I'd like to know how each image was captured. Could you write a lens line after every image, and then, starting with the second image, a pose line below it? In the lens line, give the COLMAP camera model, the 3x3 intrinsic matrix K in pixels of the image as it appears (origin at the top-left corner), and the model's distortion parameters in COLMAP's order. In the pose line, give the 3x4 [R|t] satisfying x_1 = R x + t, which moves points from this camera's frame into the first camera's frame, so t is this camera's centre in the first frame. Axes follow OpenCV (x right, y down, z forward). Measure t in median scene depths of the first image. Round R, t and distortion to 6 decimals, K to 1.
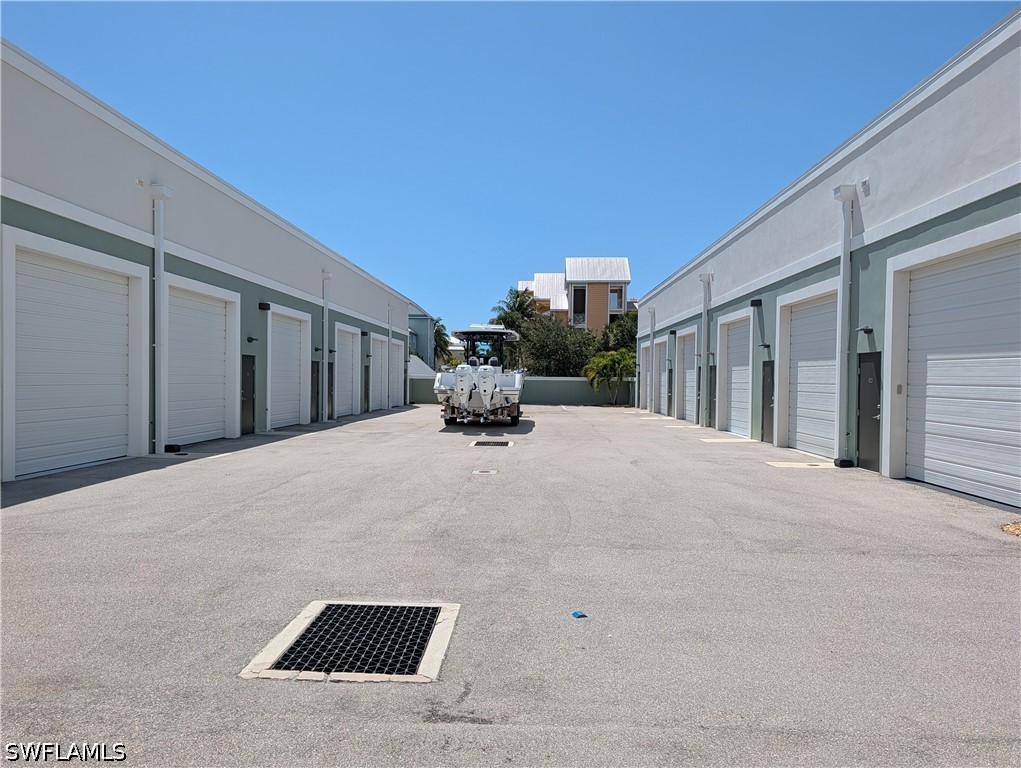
lens RADIAL K [[739.6, 0, 511.1], [0, 739.6, 383.1], [0, 0, 1]] dist [0.041530, -0.037184]
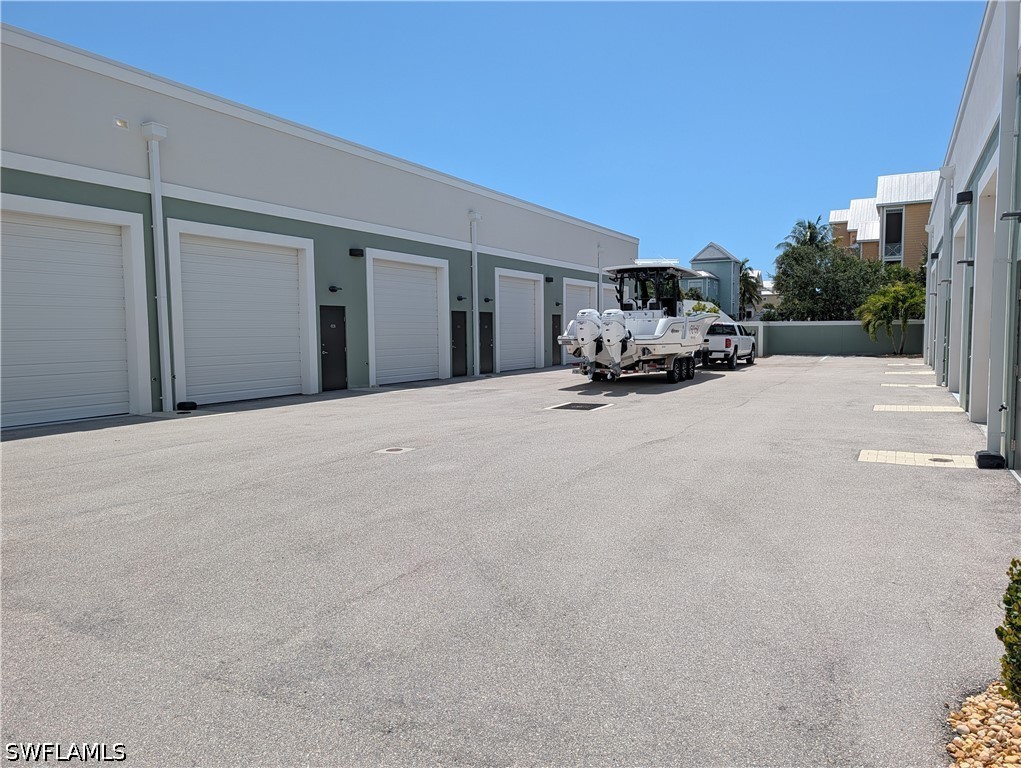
lens RADIAL K [[739.6, 0, 532.4], [0, 739.6, 379.4], [0, 0, 1]] dist [0.041530, -0.037184]
pose [[0.908710, 0.007562, -0.417359, 0.158164], [0.018471, 0.998128, 0.058301, 0.002899], [0.417018, -0.060687, 0.906870, 0.148939]]
